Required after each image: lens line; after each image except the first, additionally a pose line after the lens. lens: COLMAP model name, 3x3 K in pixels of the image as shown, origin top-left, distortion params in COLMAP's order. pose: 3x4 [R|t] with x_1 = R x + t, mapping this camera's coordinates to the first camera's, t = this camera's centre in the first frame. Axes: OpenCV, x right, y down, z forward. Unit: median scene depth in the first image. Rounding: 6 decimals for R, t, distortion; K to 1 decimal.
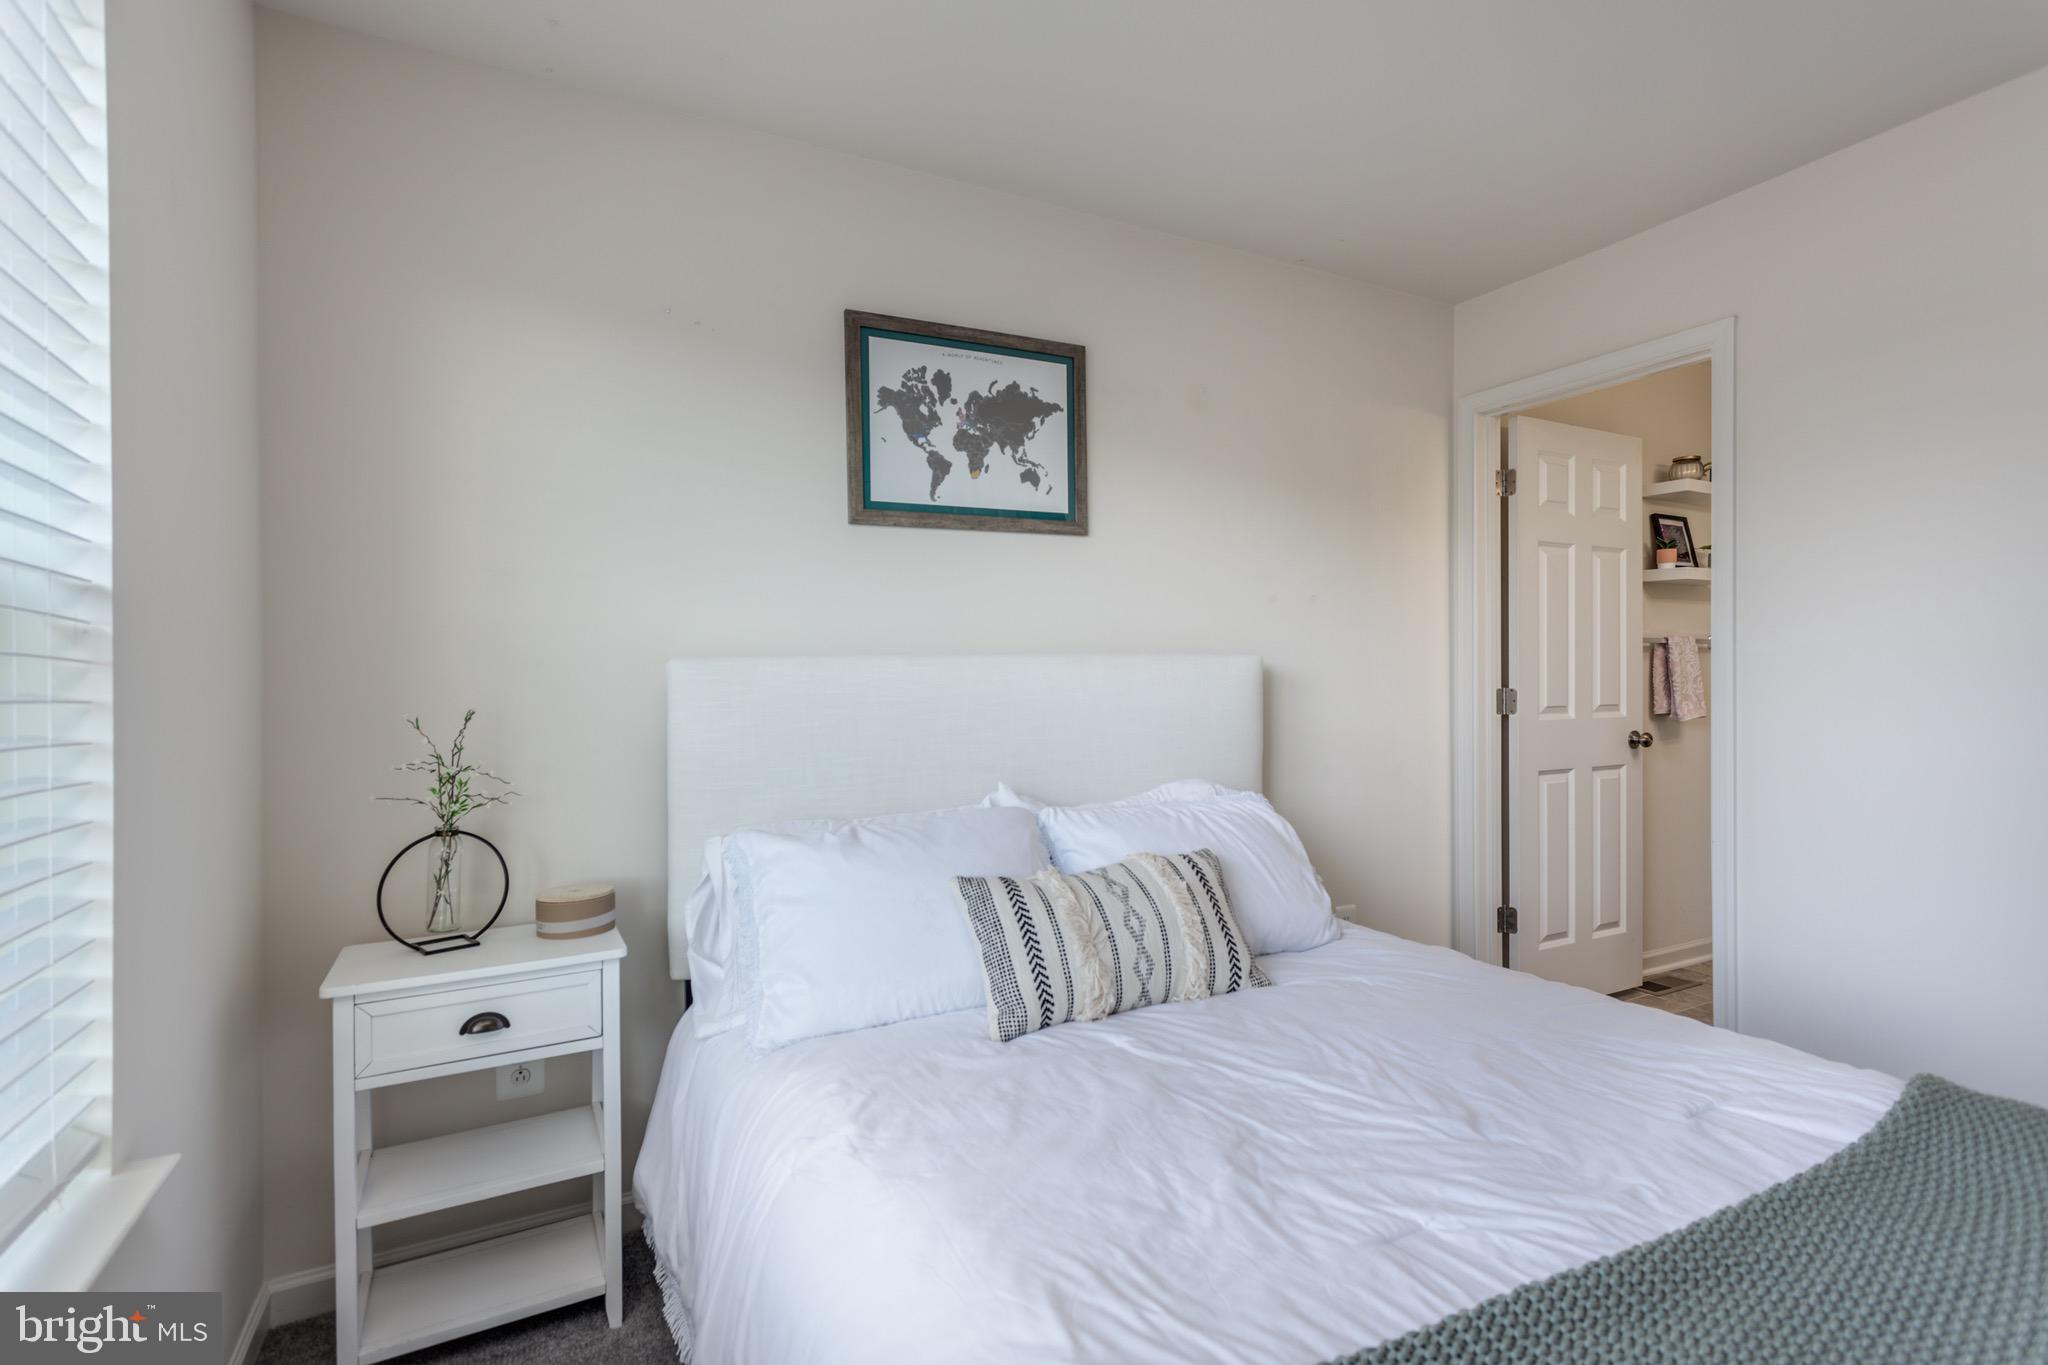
lens RADIAL K [[982.3, 0, 1025.0], [0, 982.3, 687.4], [0, 0, 1]] dist [0.001474, 0.000357]
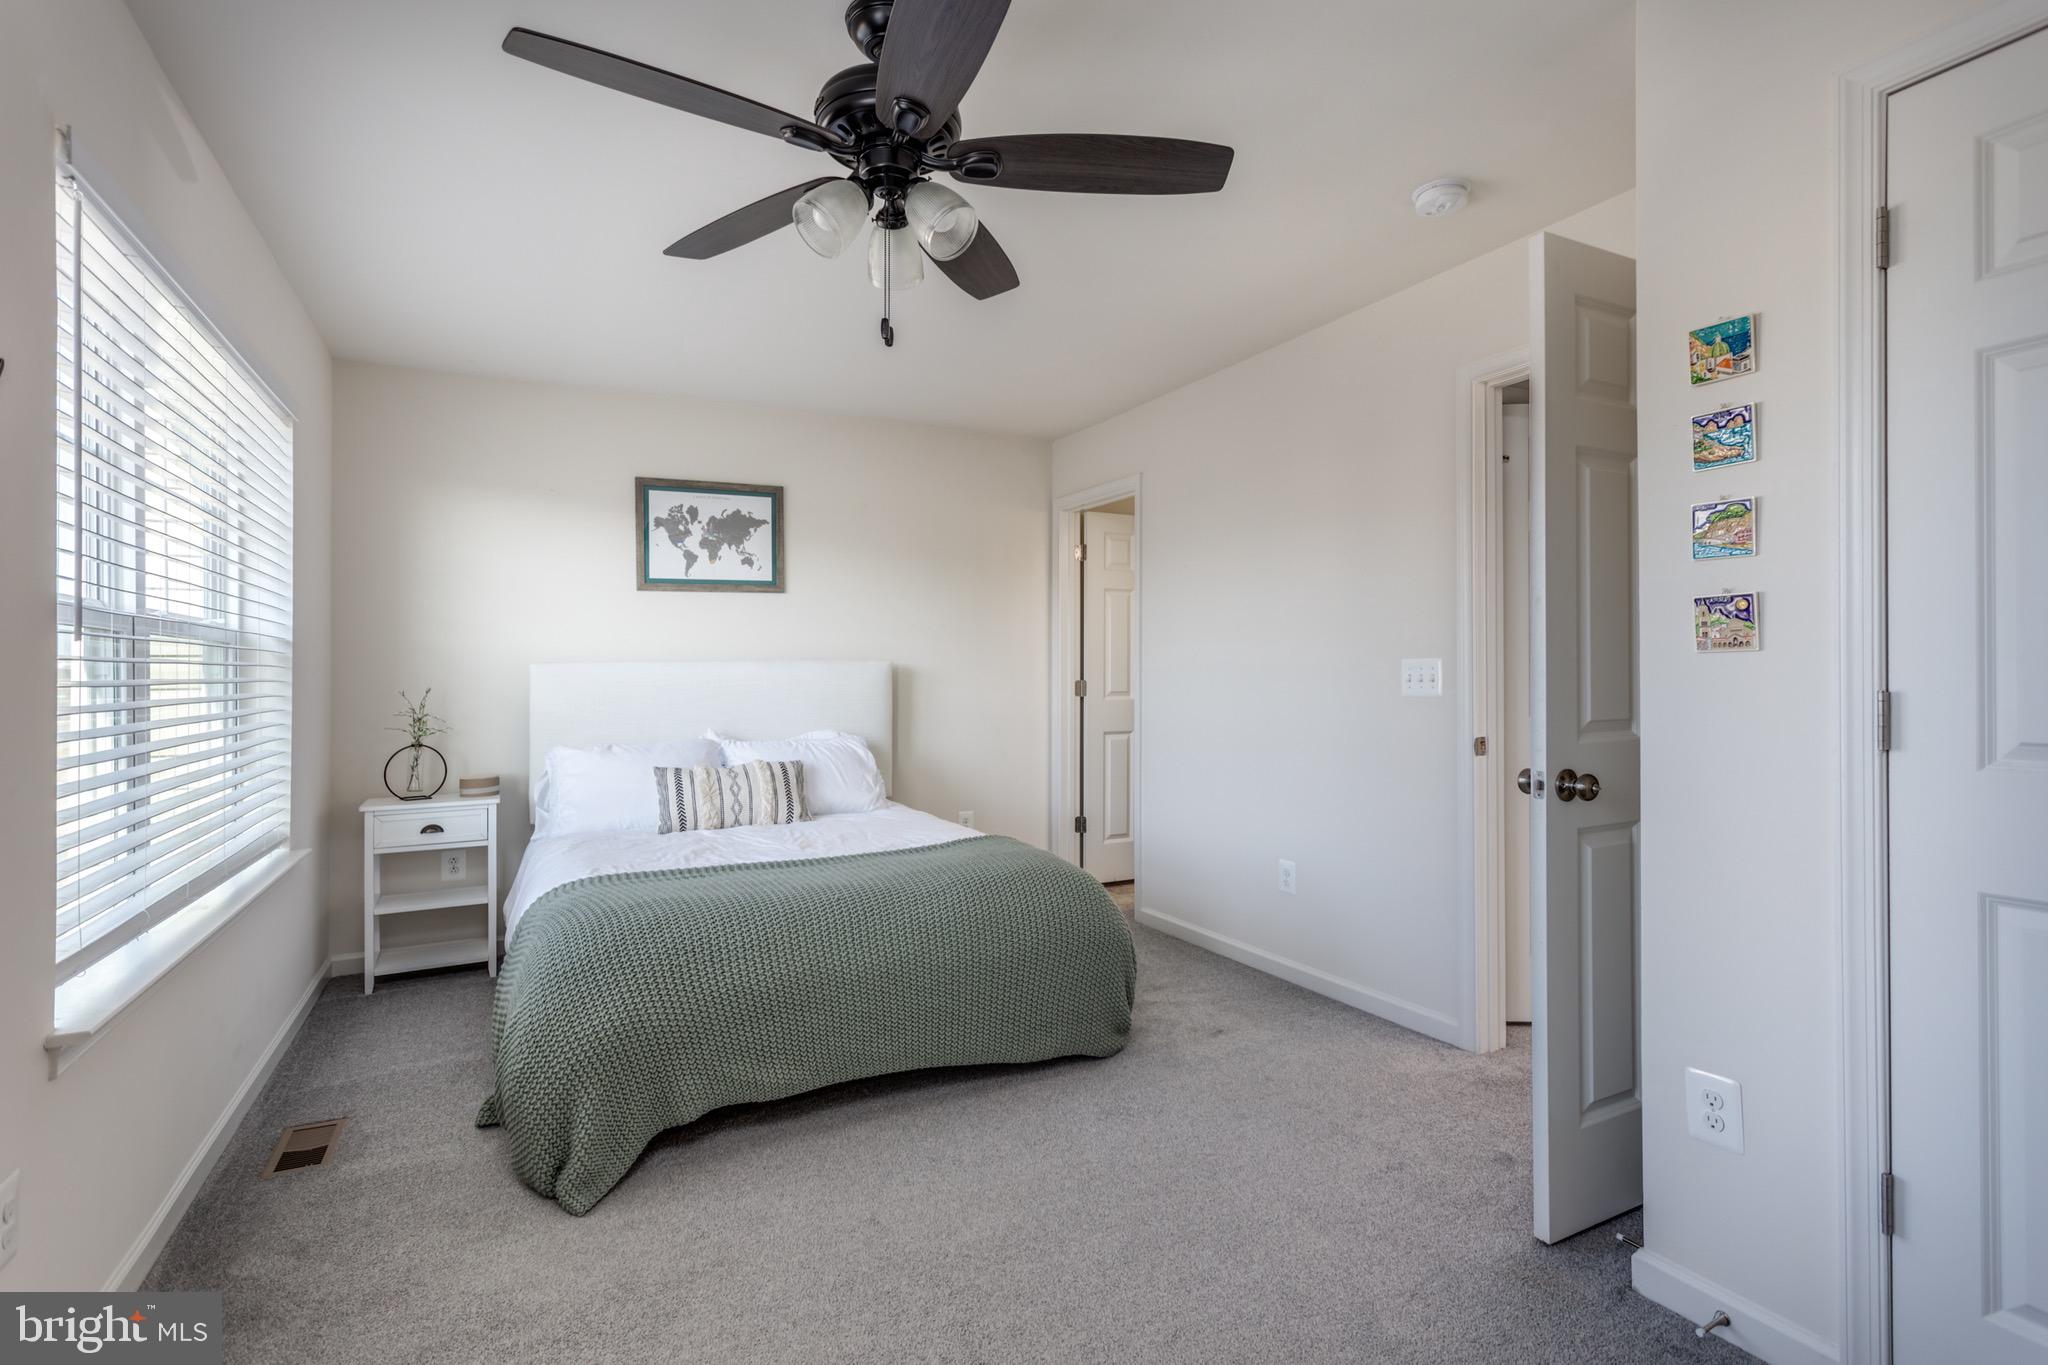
lens RADIAL K [[984.9, 0, 1023.7], [0, 984.9, 671.9], [0, 0, 1]] dist [0.000473, 0.000016]
pose [[0.999928, 0.003158, -0.011603, 0.574568], [-0.003260, 0.999956, -0.008798, 0.002493], [0.011574, 0.008835, 0.999894, -0.858143]]
